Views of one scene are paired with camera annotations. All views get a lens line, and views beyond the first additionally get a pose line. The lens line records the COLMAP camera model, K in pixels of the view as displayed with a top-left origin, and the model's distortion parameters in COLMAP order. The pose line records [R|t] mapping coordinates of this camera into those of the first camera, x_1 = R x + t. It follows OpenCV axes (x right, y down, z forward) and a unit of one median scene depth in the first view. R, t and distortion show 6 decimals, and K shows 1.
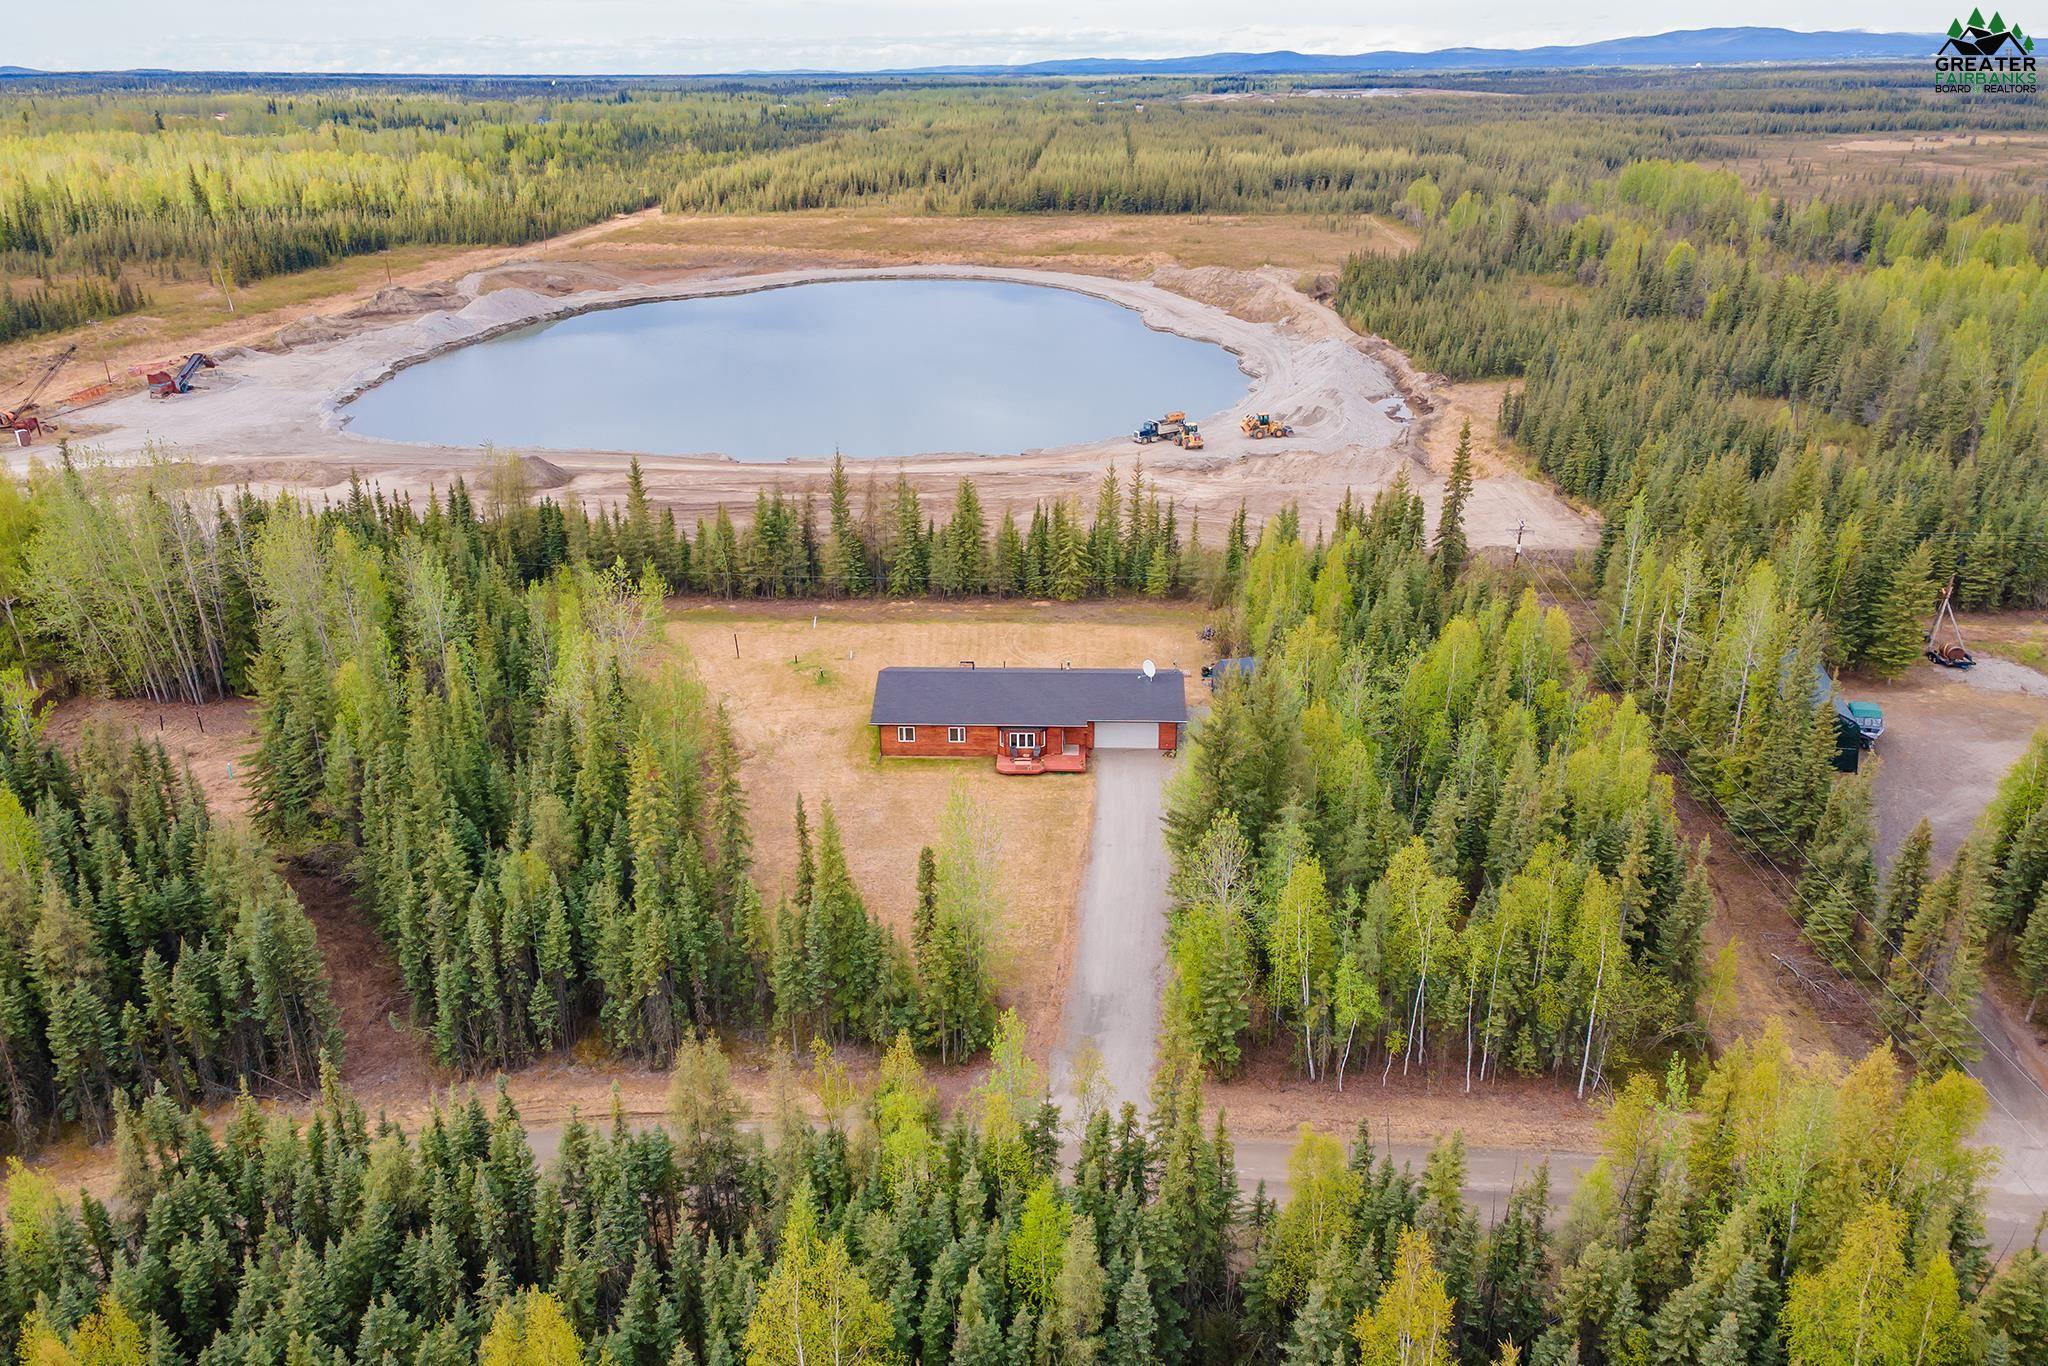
lens RADIAL K [[1447.3, 0, 1028.0], [0, 1447.3, 765.4], [0, 0, 1]] dist [-0.000761, 0.055245]
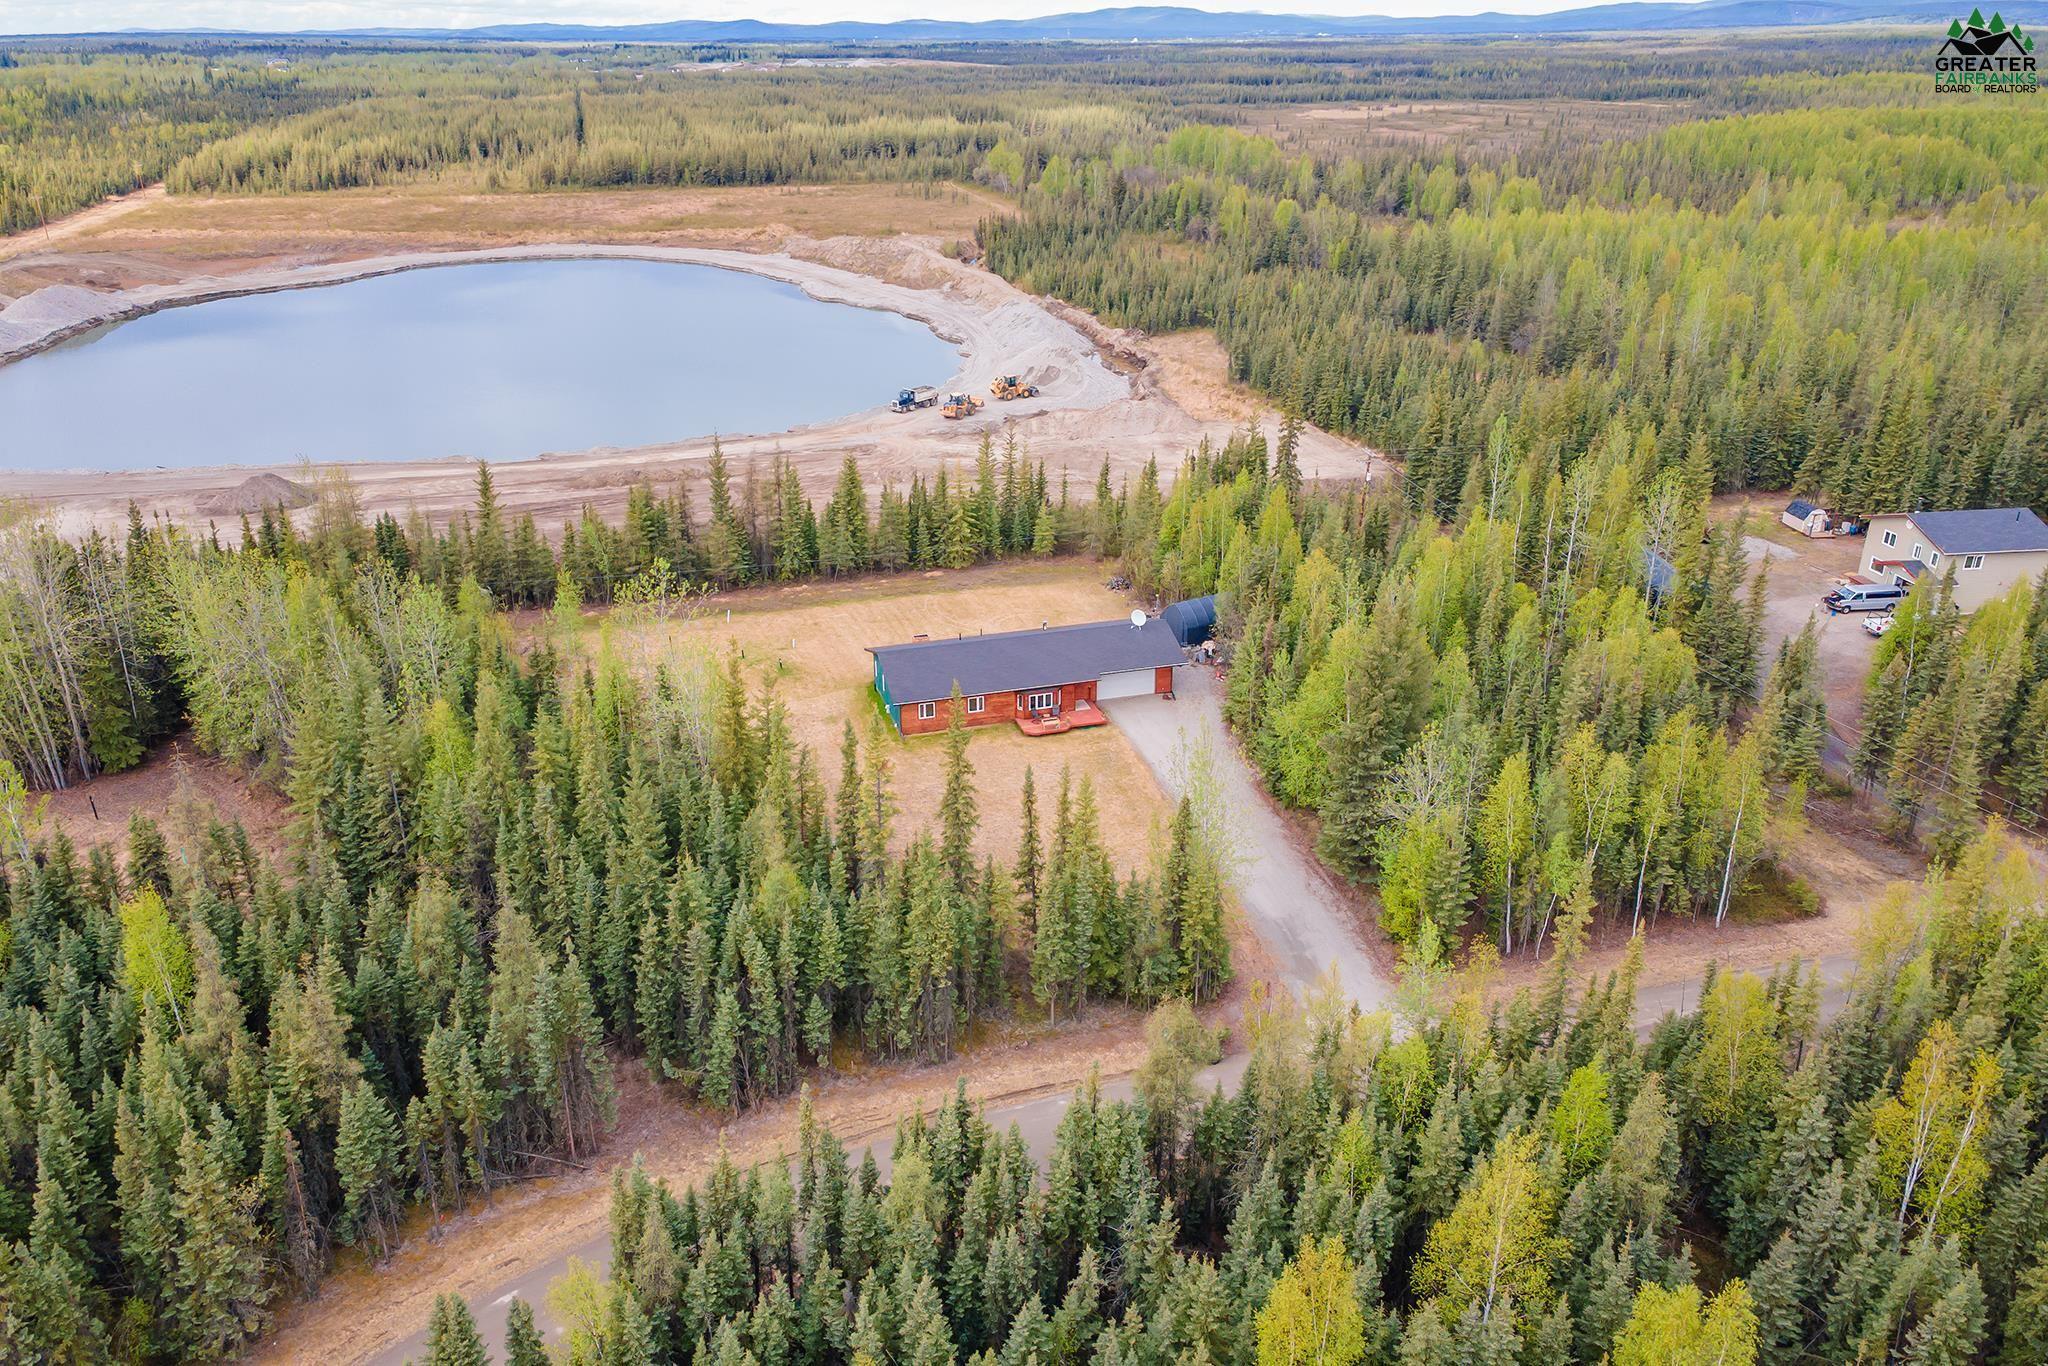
lens RADIAL K [[1447.3, 0, 1028.0], [0, 1447.3, 765.4], [0, 0, 1]] dist [-0.000761, 0.055245]
pose [[0.947200, -0.142106, 0.287433, -0.232489], [0.137179, 0.989843, 0.037319, -0.008978], [-0.289817, 0.004081, 0.957073, 0.024700]]
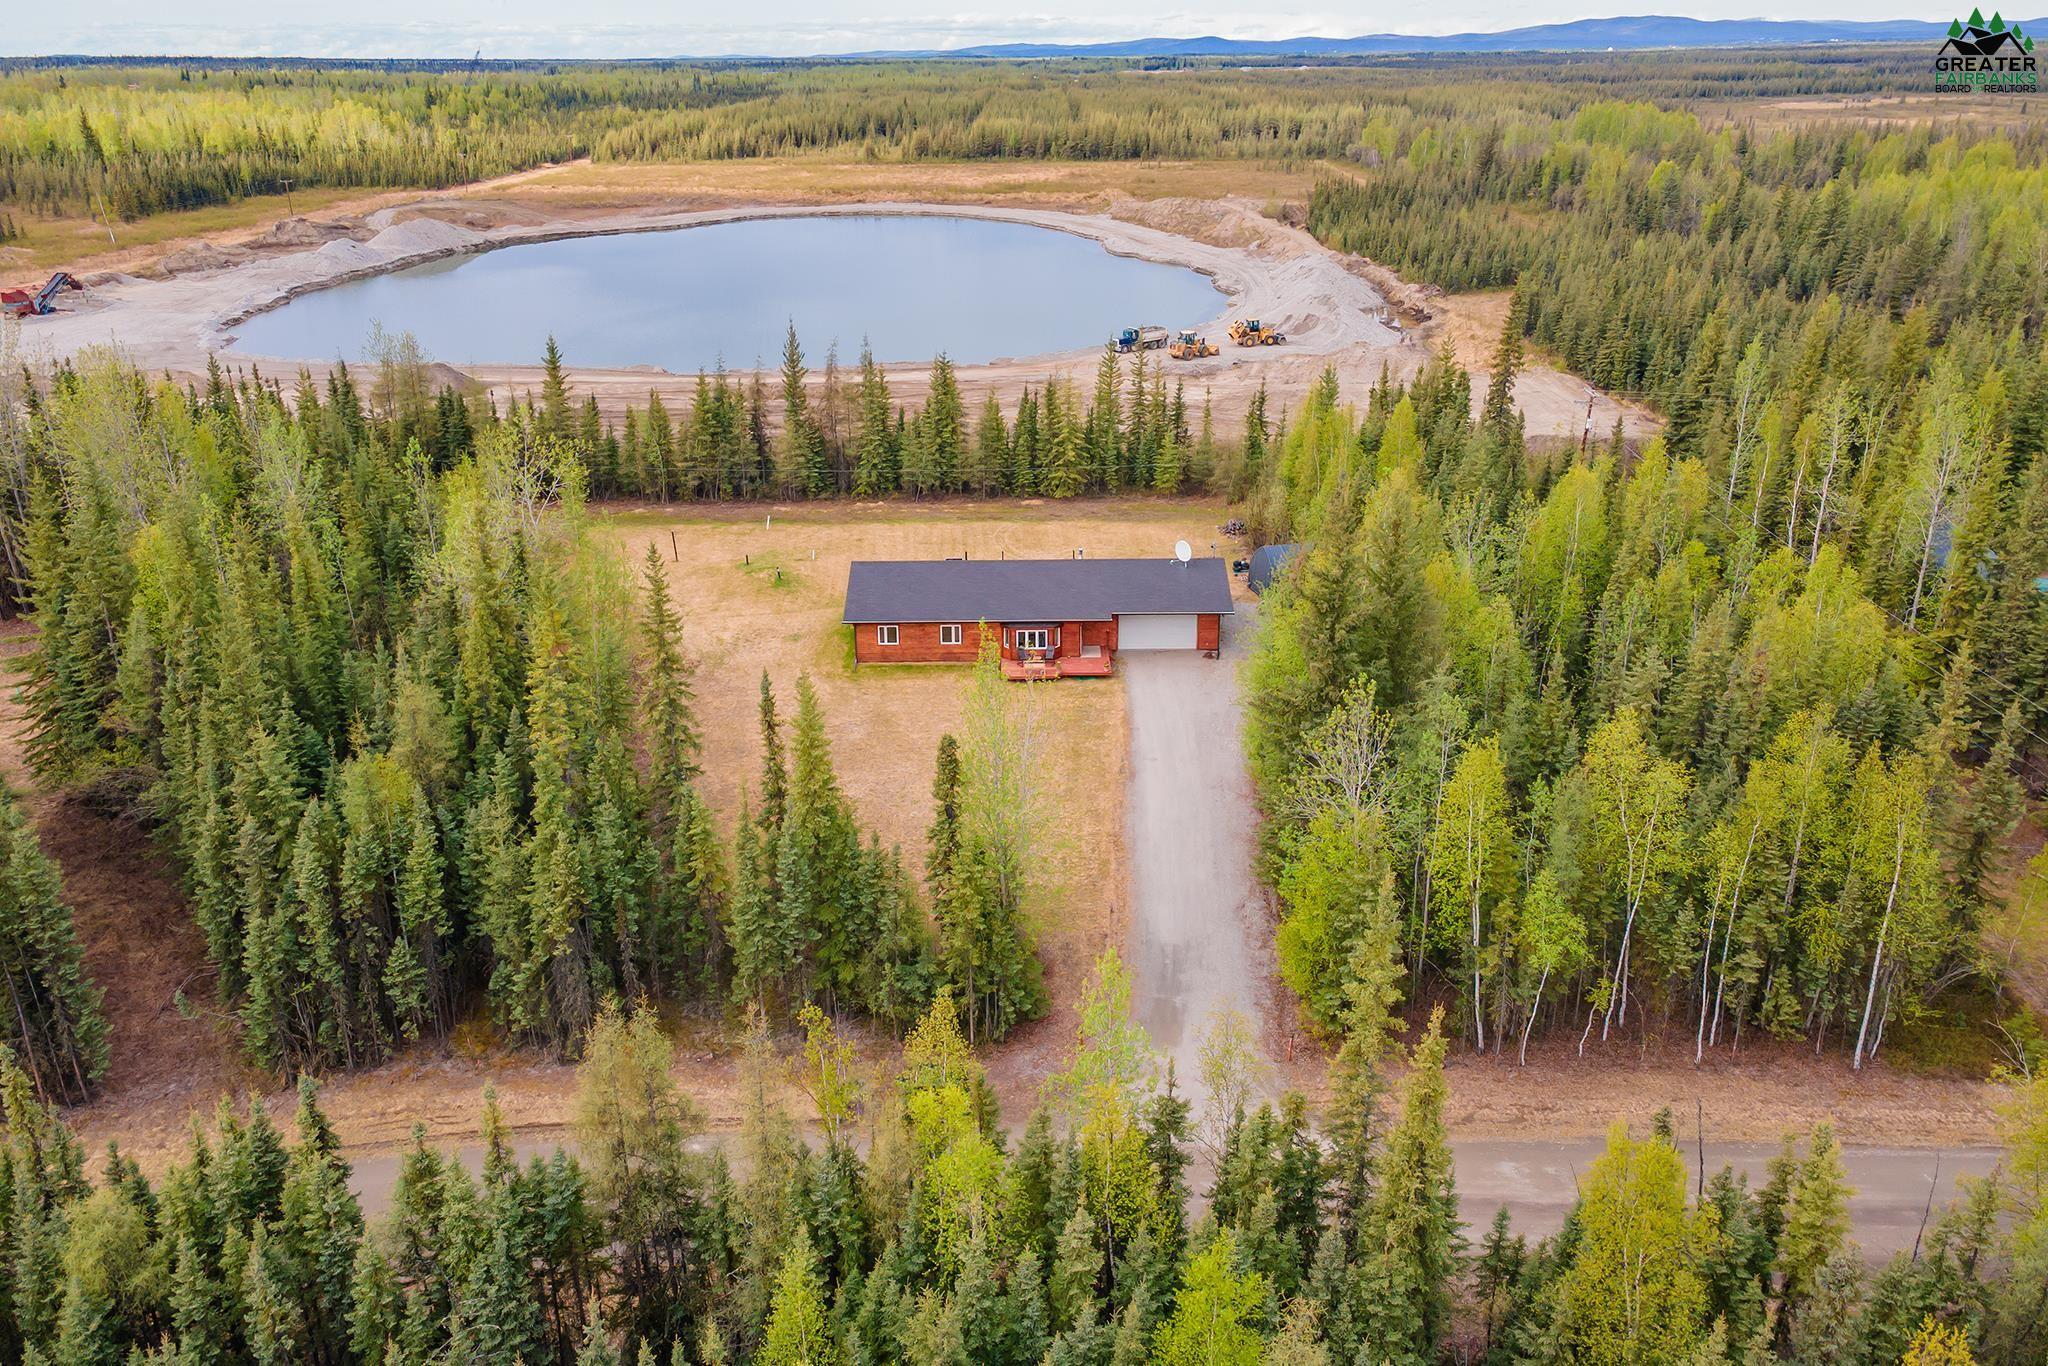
lens RADIAL K [[1458.1, 0, 1024.0], [0, 1458.1, 683.0], [0, 0, 1]] dist [0.000543, 0.062405]
pose [[0.999157, -0.019123, 0.036320, -0.028873], [0.020596, 0.998963, -0.040602, 0.030127], [-0.035506, 0.041316, 0.998515, 0.139445]]
